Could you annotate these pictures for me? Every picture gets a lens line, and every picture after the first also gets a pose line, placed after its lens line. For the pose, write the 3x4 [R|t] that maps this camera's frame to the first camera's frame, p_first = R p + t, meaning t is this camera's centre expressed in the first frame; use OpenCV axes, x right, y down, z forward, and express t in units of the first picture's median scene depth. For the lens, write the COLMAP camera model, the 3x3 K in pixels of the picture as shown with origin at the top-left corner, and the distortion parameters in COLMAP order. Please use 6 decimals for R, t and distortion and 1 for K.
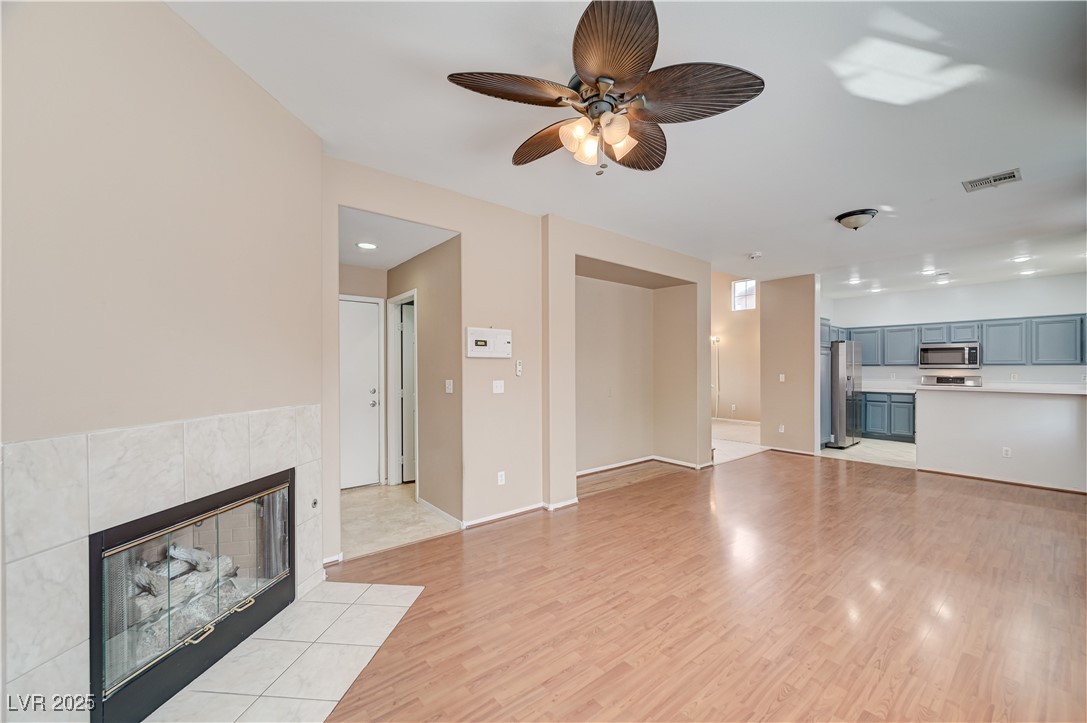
lens RADIAL K [[435.0, 0, 541.2], [0, 435.0, 370.6], [0, 0, 1]] dist [0.002346, 0.000158]
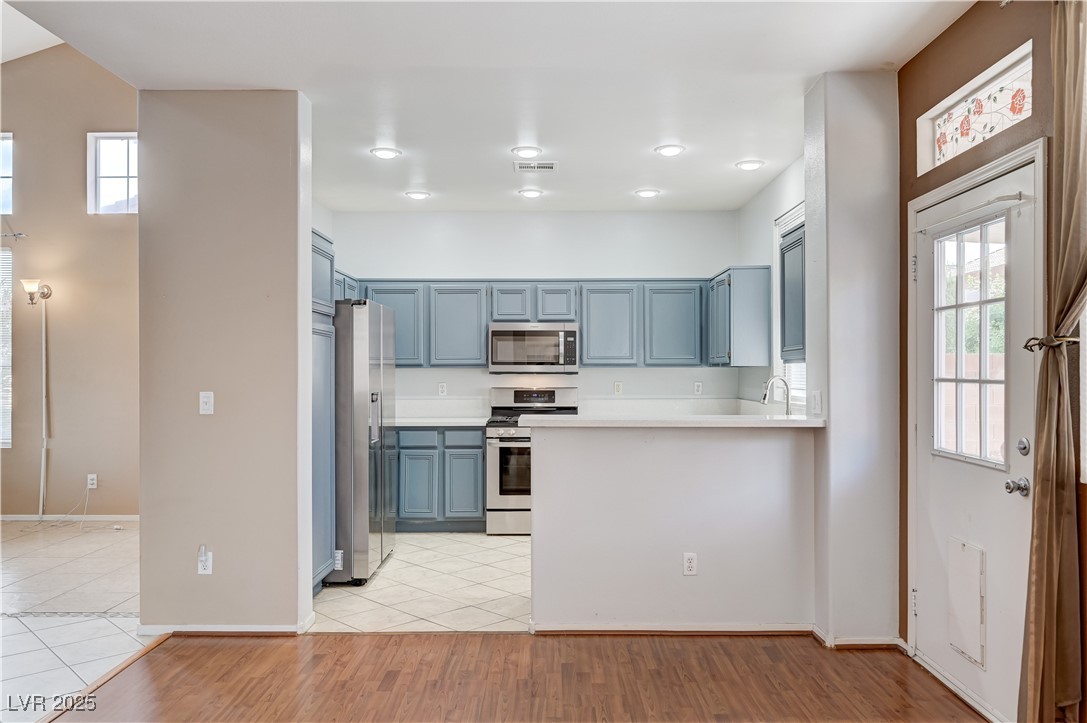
lens RADIAL K [[819.4, 0, 542.0], [0, 819.4, 367.0], [0, 0, 1]] dist [0.044889, 0.003700]
pose [[0.650866, 0.007689, 0.759154, 0.233793], [0.004163, 0.999898, -0.013697, 0.001257], [-0.759181, 0.012075, 0.650767, 0.387724]]
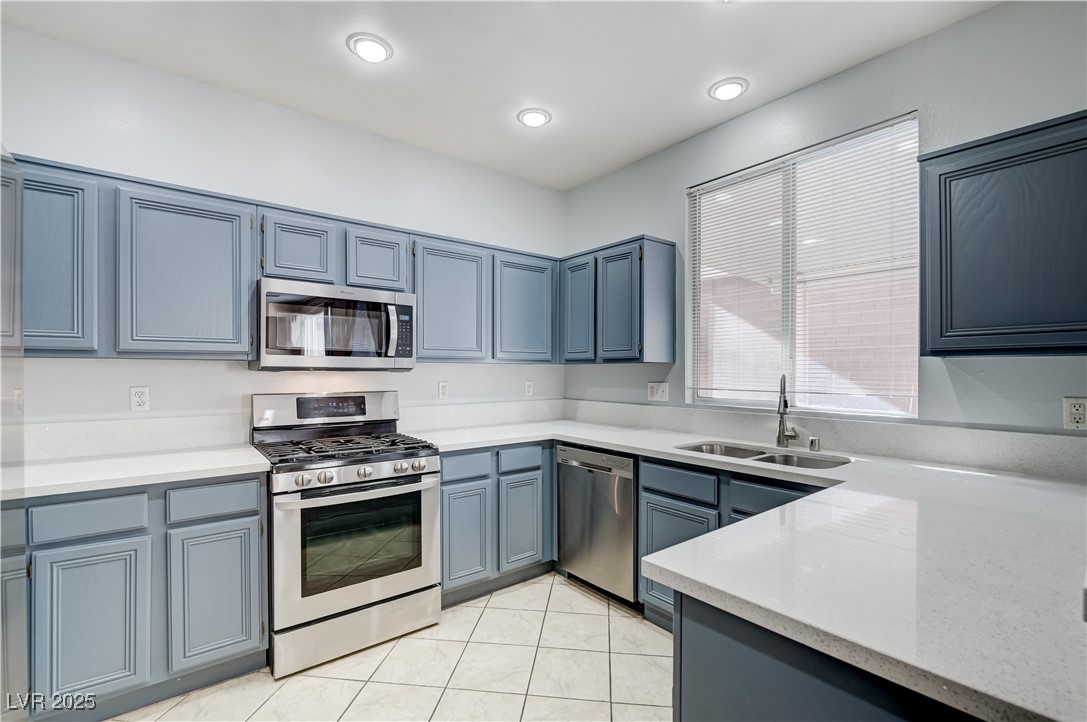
lens RADIAL K [[476.2, 0, 541.7], [0, 476.2, 372.1], [0, 0, 1]] dist [-0.012118, 0.000257]
pose [[0.019101, 0.000828, 0.999817, 0.606390], [0.003764, 0.999993, -0.000900, -0.002018], [-0.999810, 0.003780, 0.019097, 0.855834]]
